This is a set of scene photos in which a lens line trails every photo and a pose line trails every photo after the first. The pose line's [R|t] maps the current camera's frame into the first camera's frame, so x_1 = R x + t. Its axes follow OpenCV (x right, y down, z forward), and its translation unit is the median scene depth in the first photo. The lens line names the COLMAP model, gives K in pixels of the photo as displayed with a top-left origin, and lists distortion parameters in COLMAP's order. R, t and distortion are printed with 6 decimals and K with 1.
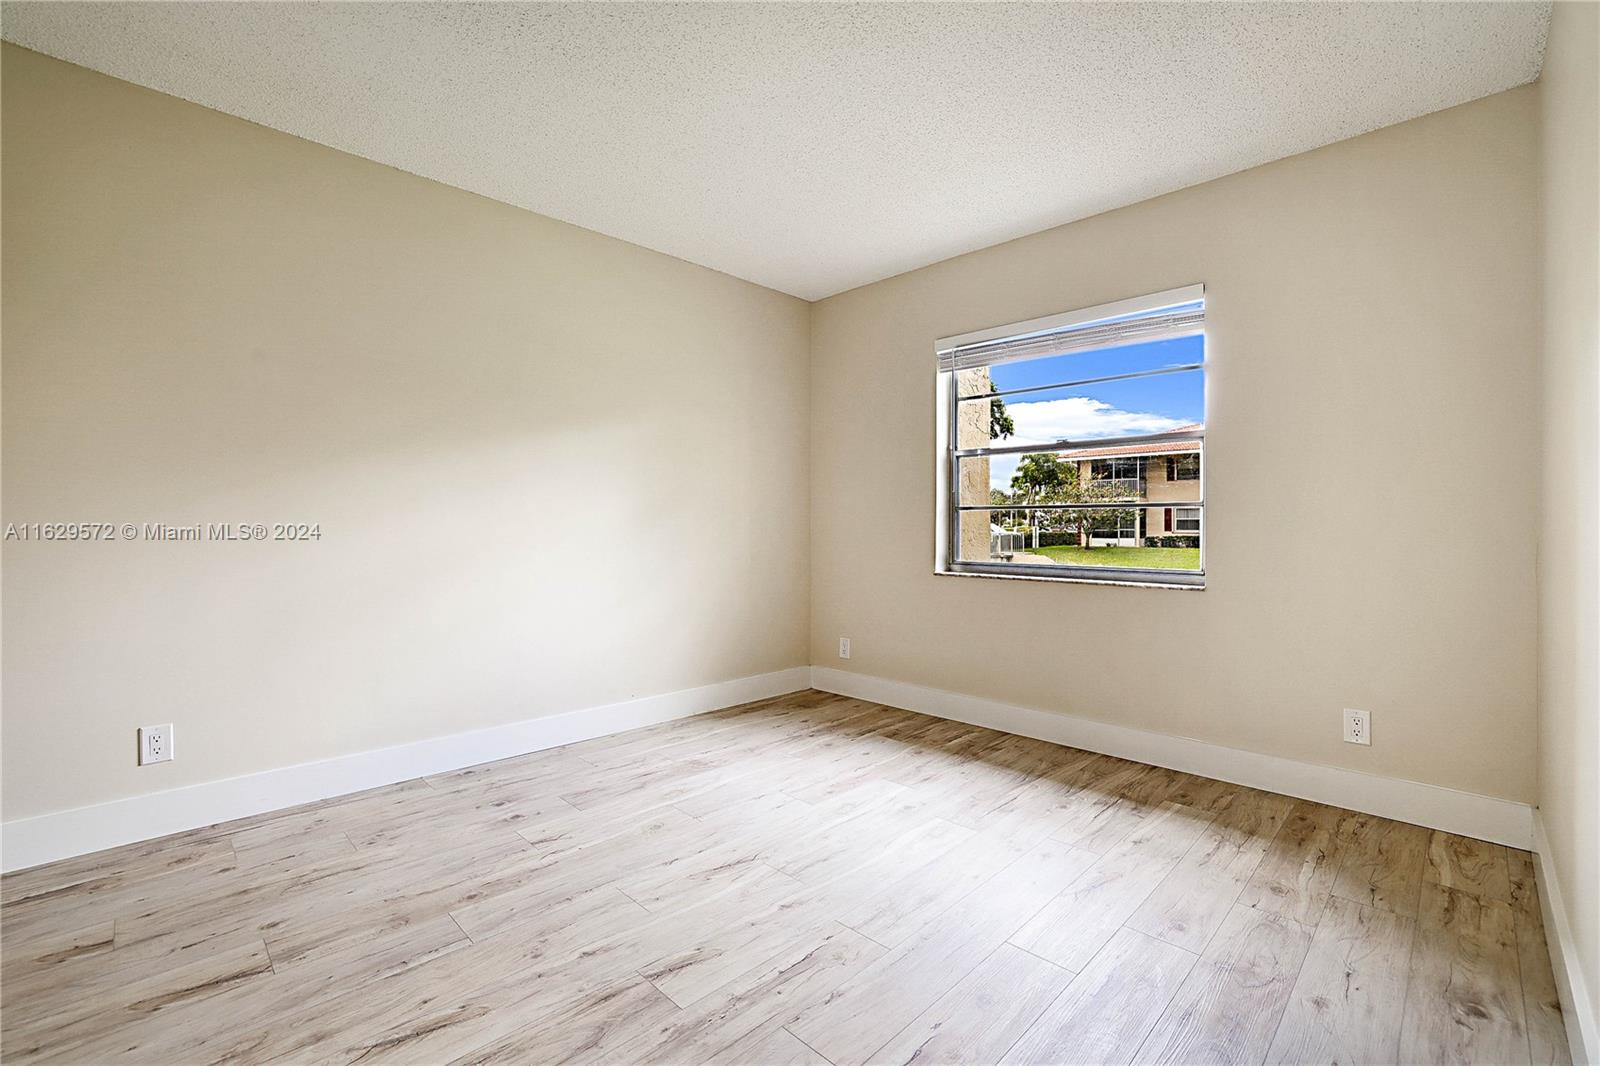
lens RADIAL K [[692.6, 0, 797.7], [0, 692.6, 516.5], [0, 0, 1]] dist [-0.030443, 0.010411]
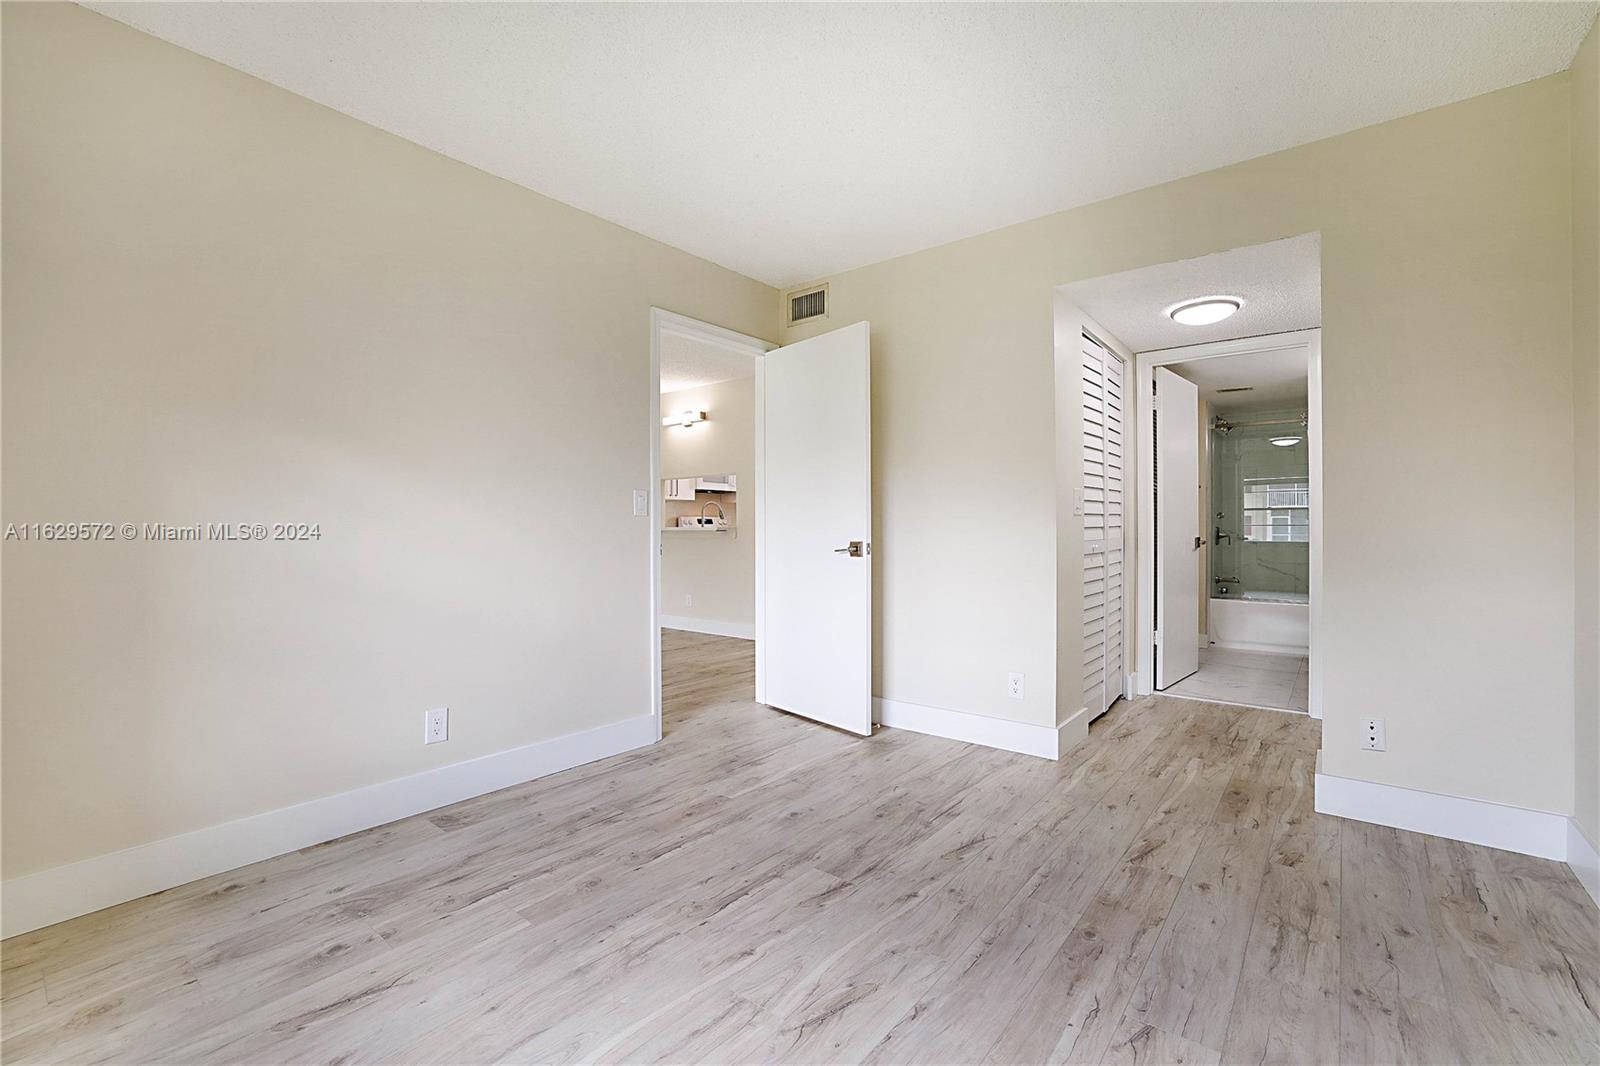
lens RADIAL K [[692.6, 0, 798.1], [0, 692.6, 531.5], [0, 0, 1]] dist [-0.030443, 0.010411]
pose [[-0.994446, -0.001081, -0.105241, 0.008764], [0.000309, 0.999913, -0.013192, 0.019511], [0.105246, -0.013151, -0.994359, 1.413673]]
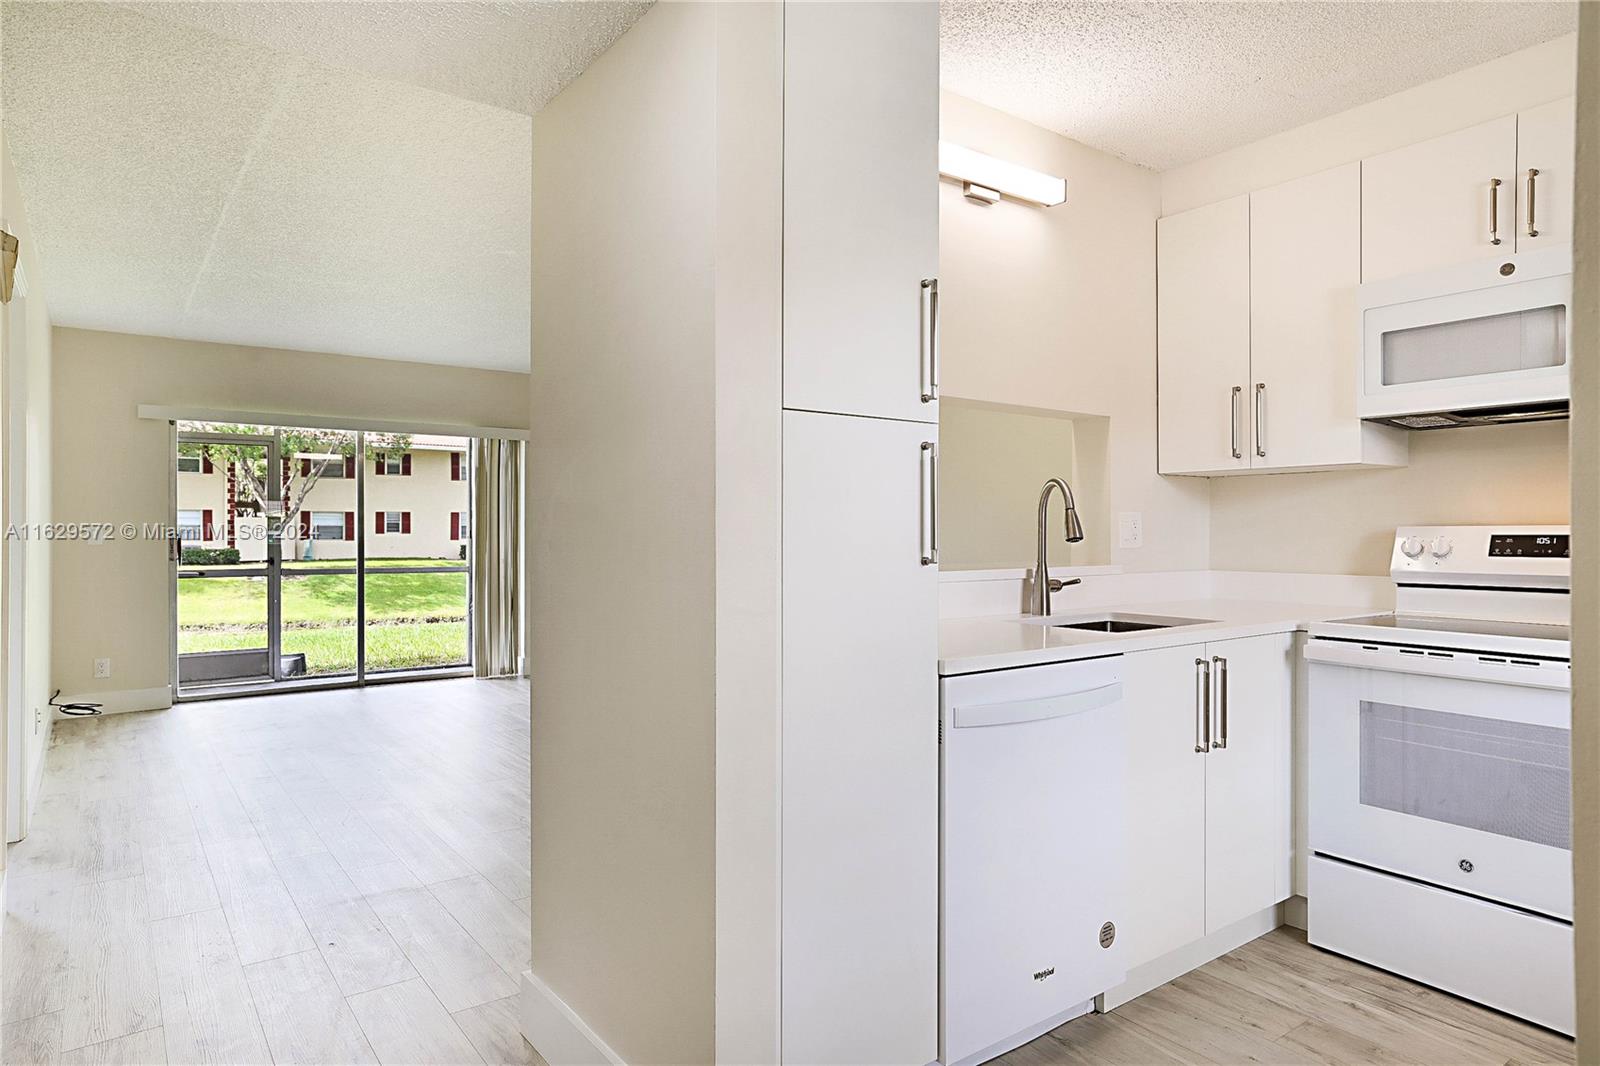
lens RADIAL K [[955.4, 0, 799.7], [0, 955.4, 529.1], [0, 0, 1]] dist [0.007532, 0.009950]
pose [[0.165853, -0.001034, 0.986150, -1.100193], [-0.012712, 0.999914, 0.003187, -0.084865], [-0.986069, -0.013065, 0.165826, -1.402868]]
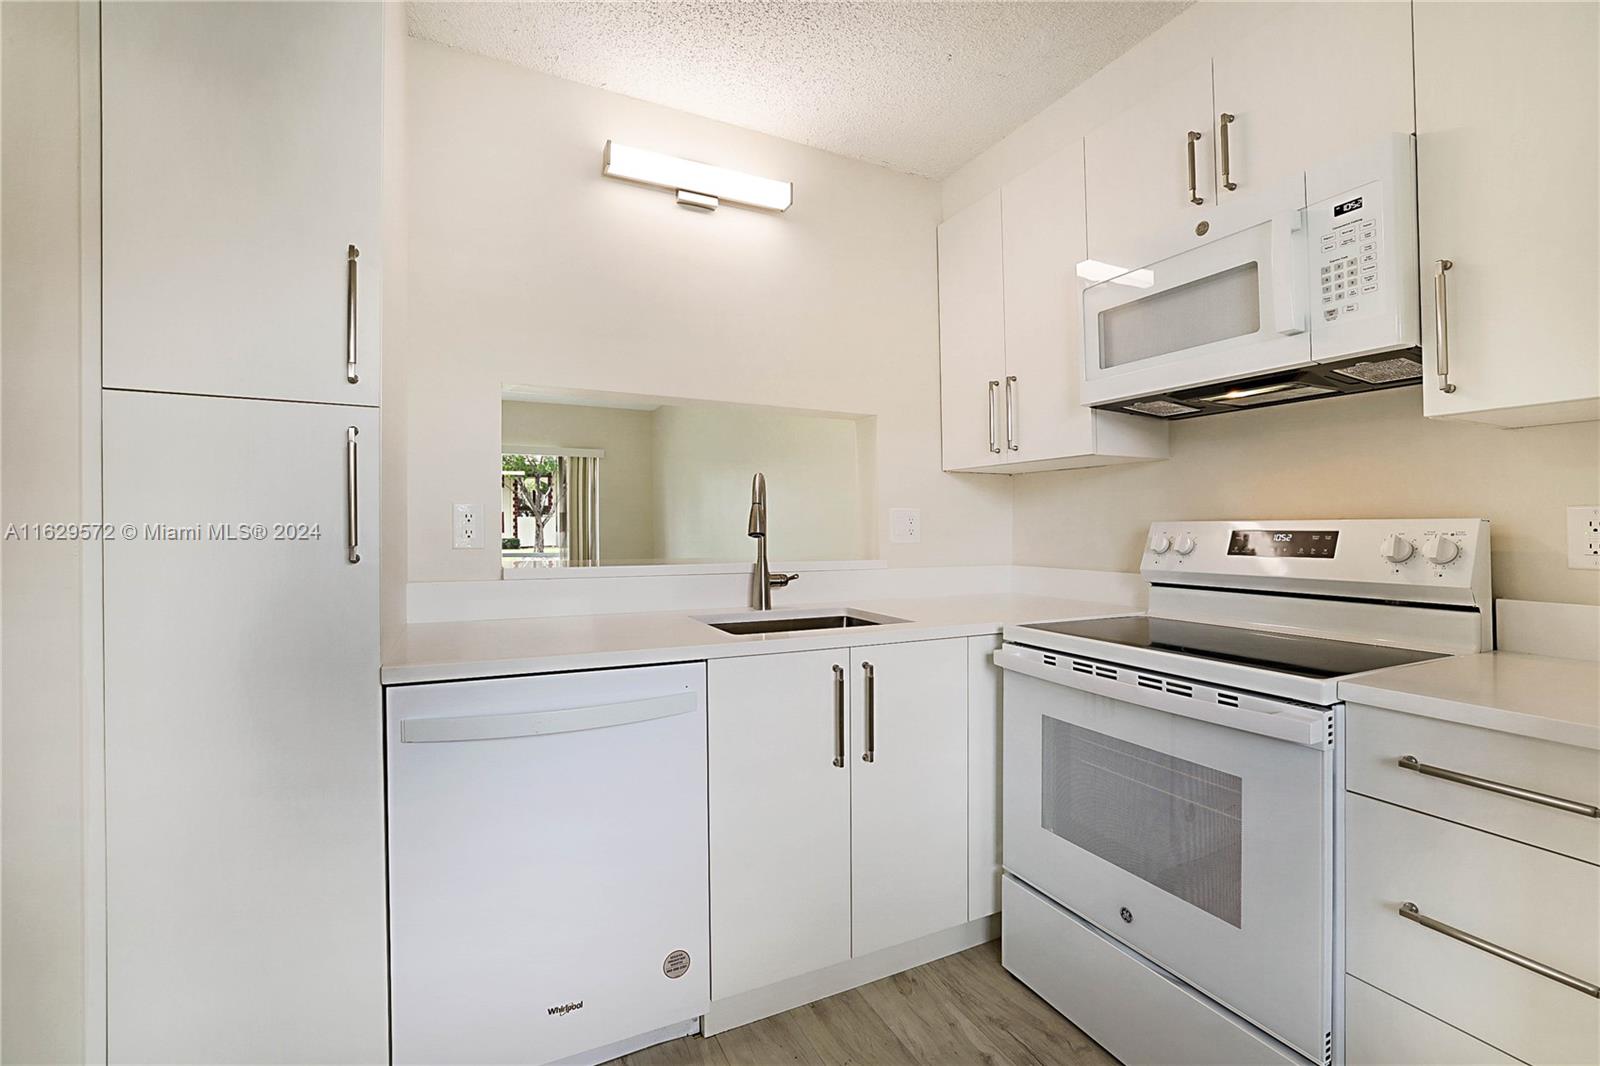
lens RADIAL K [[692.6, 0, 782.8], [0, 692.6, 524.7], [0, 0, 1]] dist [-0.030443, 0.010411]
pose [[0.356273, -0.000090, 0.934382, -0.675374], [-0.012451, 0.999911, 0.004844, -0.089625], [-0.934299, -0.013360, 0.356241, -1.847988]]
